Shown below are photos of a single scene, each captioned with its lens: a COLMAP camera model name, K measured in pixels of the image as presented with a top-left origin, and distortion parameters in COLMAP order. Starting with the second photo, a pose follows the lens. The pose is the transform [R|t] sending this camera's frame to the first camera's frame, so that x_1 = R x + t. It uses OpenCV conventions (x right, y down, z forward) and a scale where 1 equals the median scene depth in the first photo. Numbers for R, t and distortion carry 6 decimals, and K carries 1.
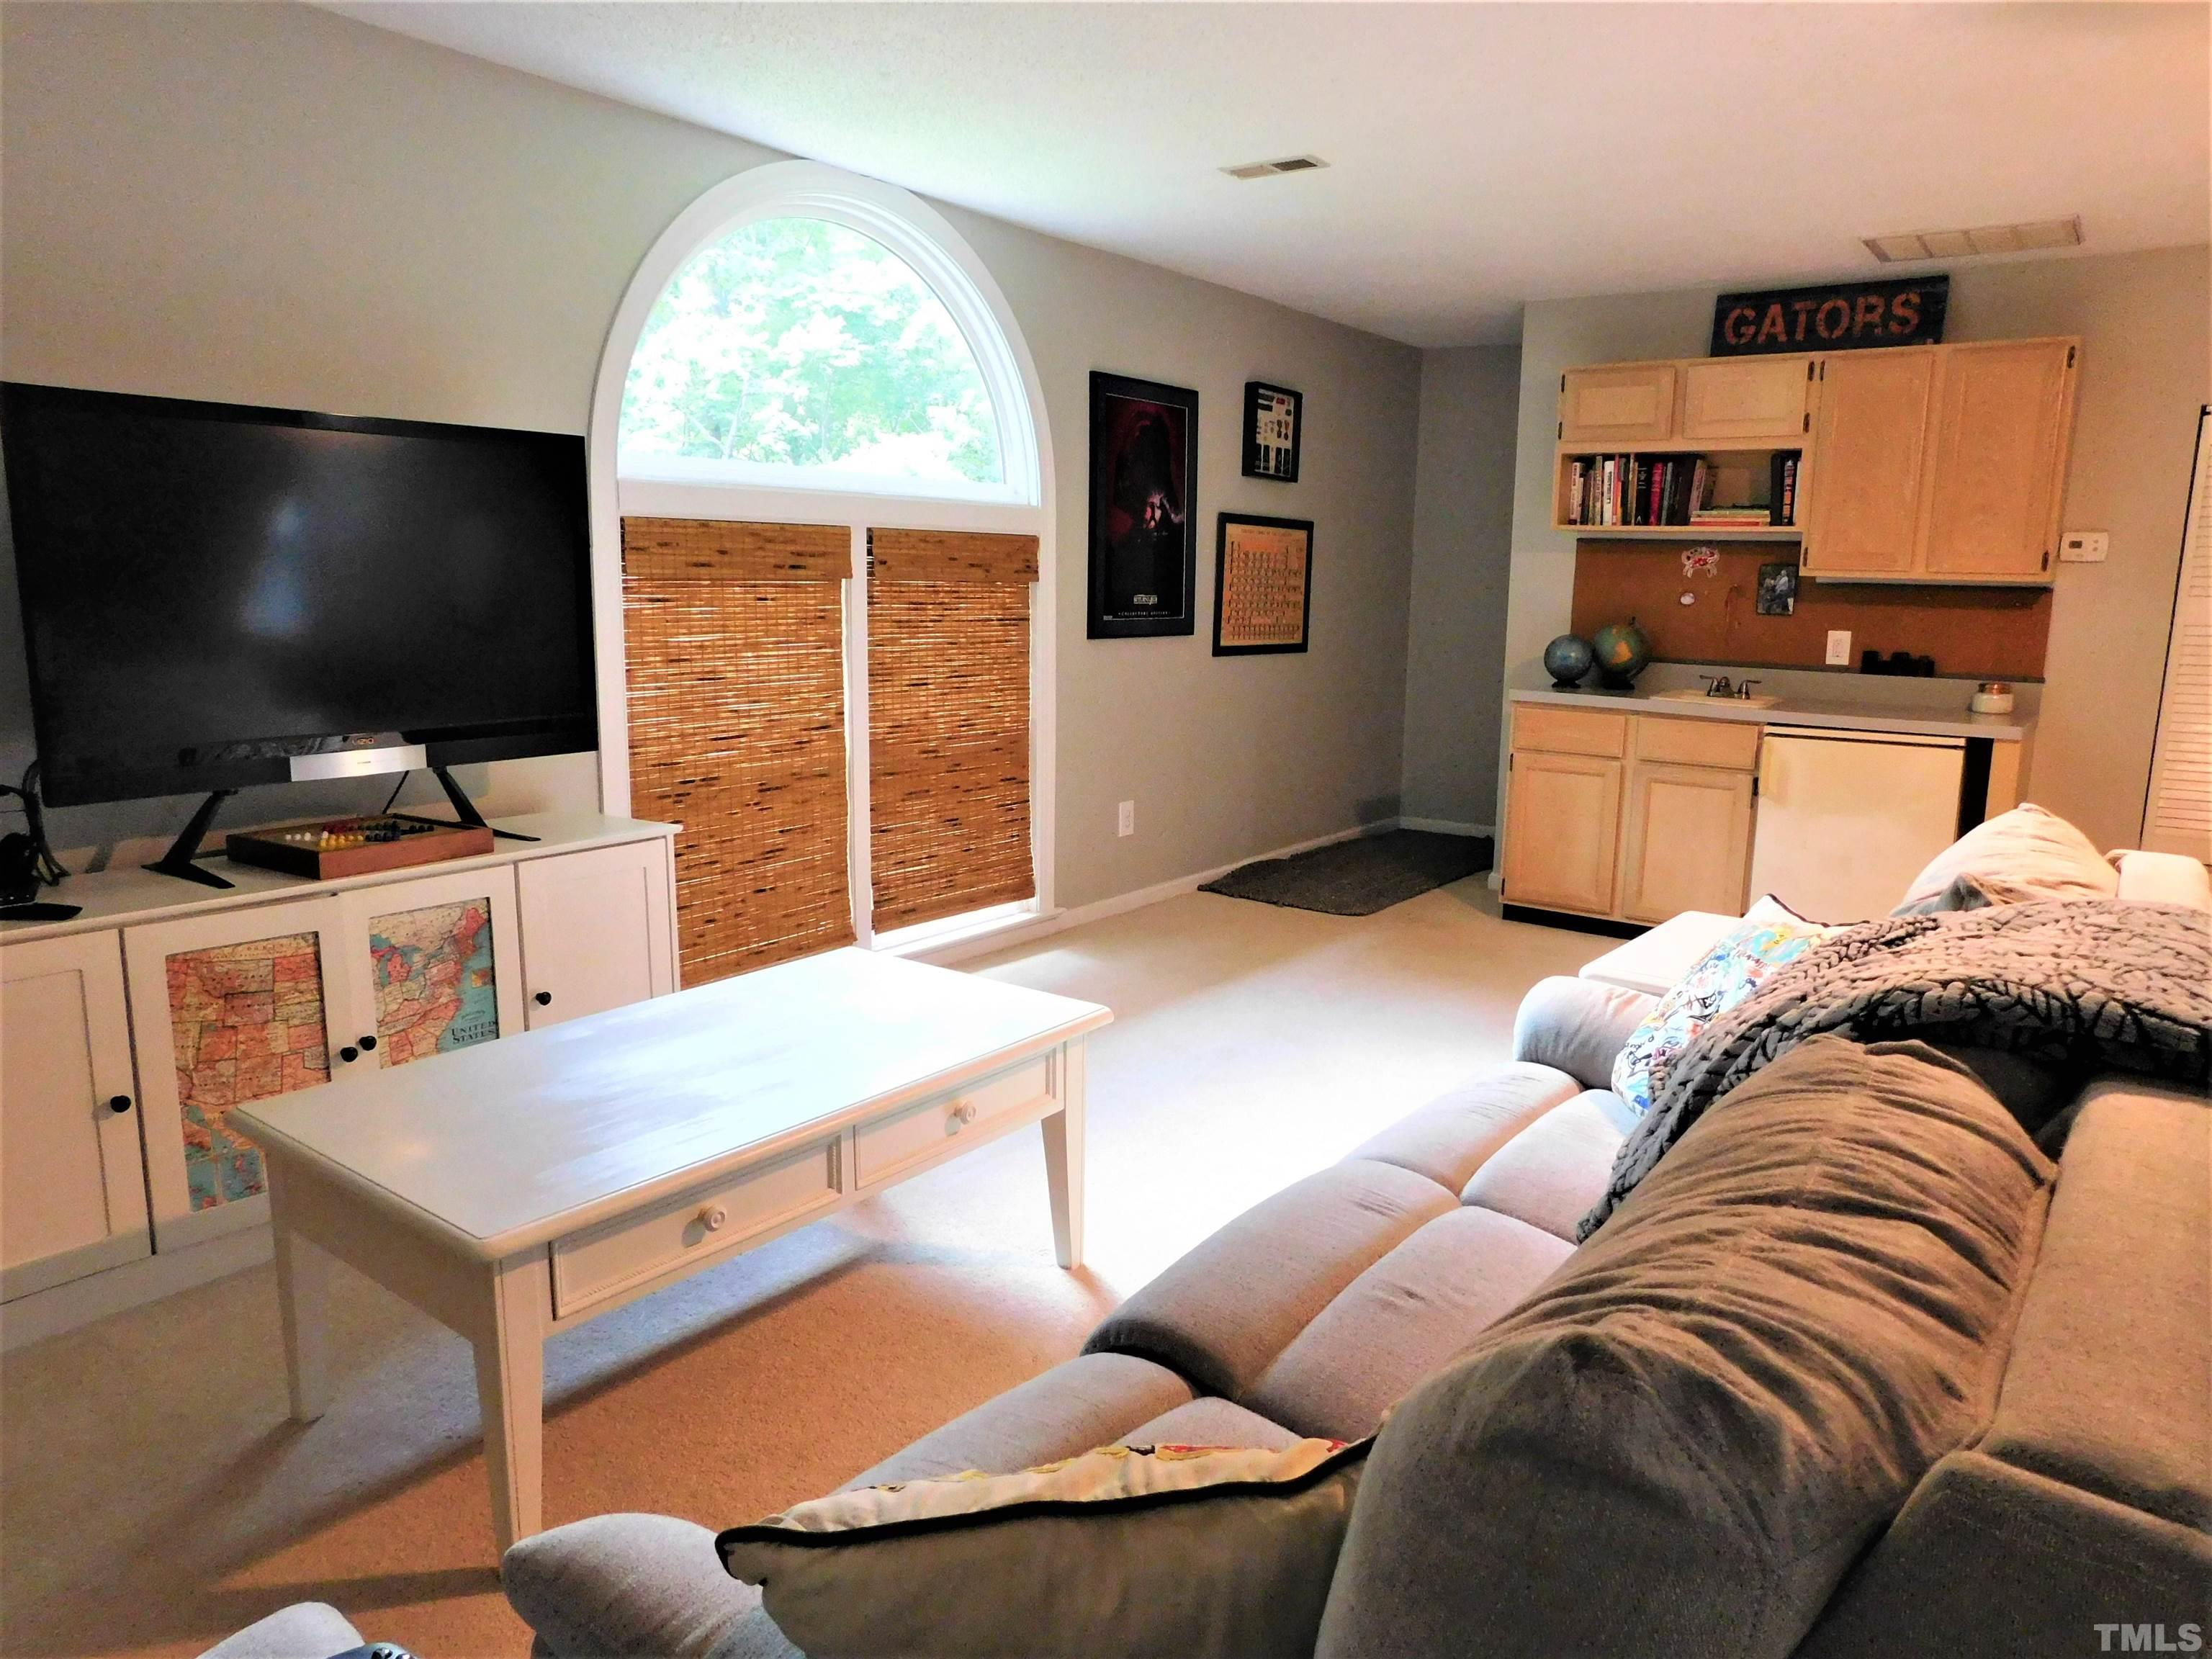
lens RADIAL K [[1482.2, 0, 1106.0], [0, 1482.2, 829.5], [0, 0, 1]] dist [-0.053508, 0.036370]
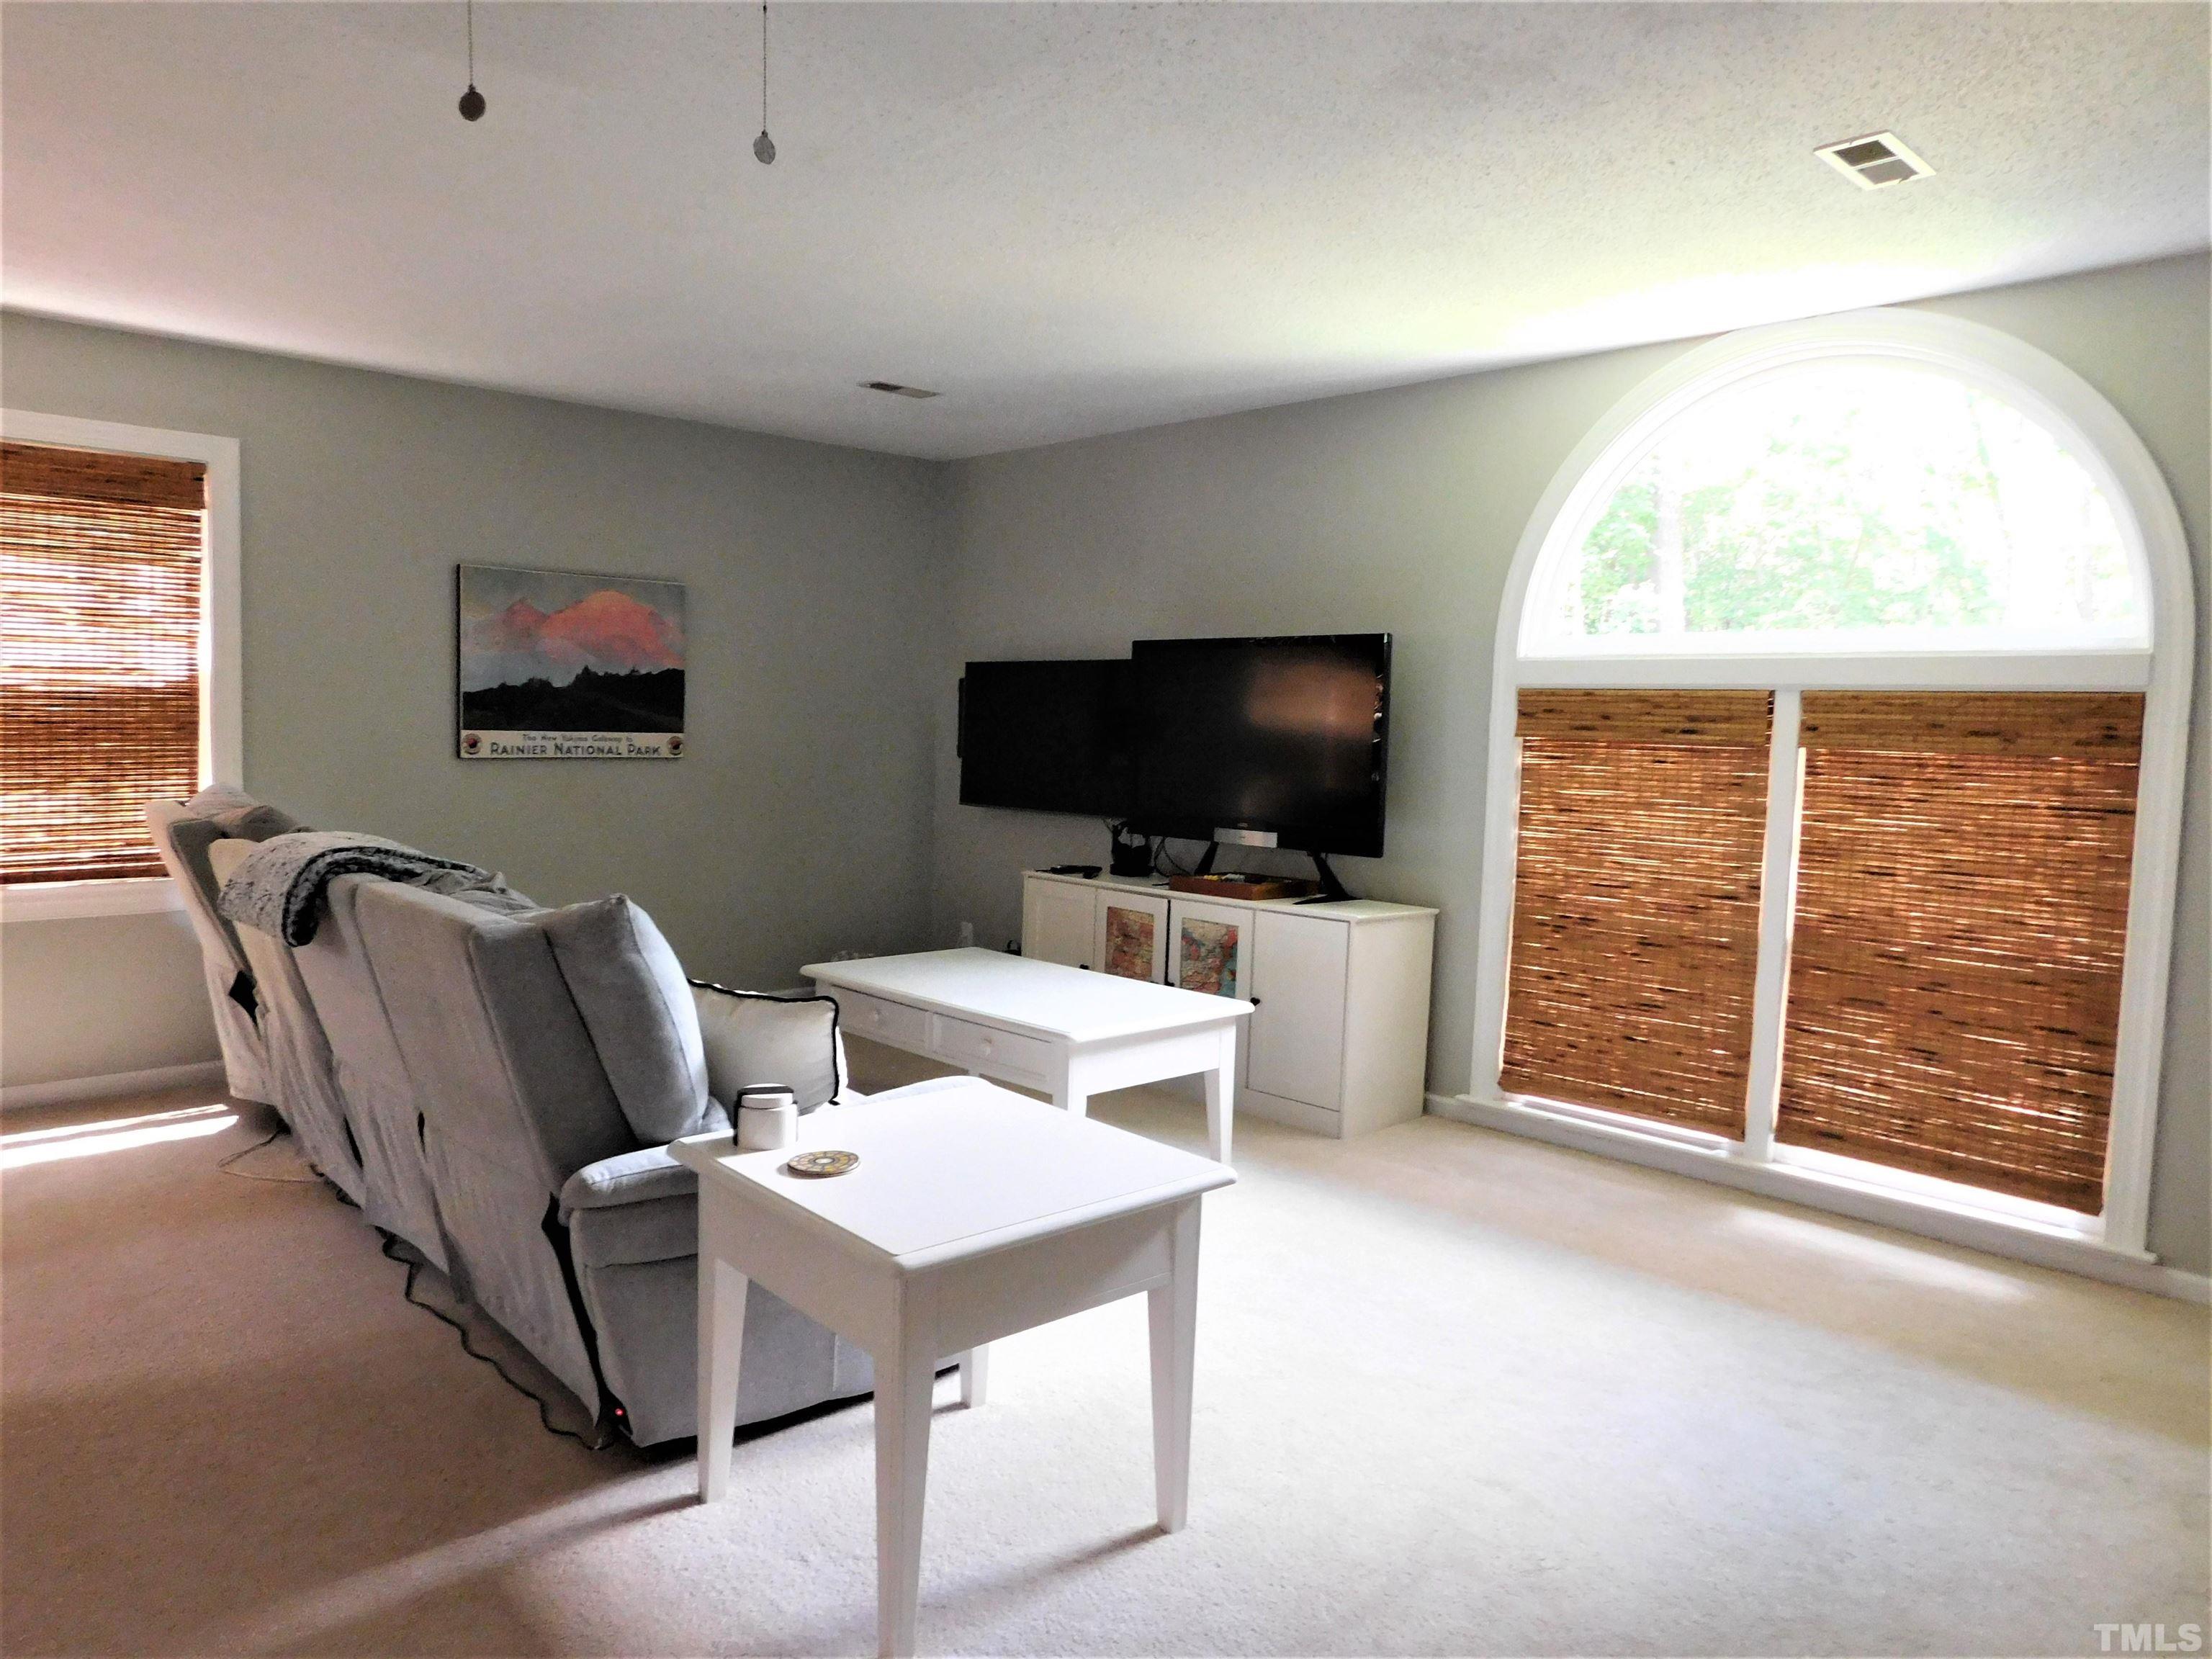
lens RADIAL K [[1482.2, 0, 1106.0], [0, 1482.2, 829.5], [0, 0, 1]] dist [-0.053508, 0.036370]
pose [[-0.173188, 0.048756, -0.983681, 0.828068], [-0.197867, 0.976688, 0.083246, -0.113563], [0.964808, 0.209055, -0.159503, 0.765291]]
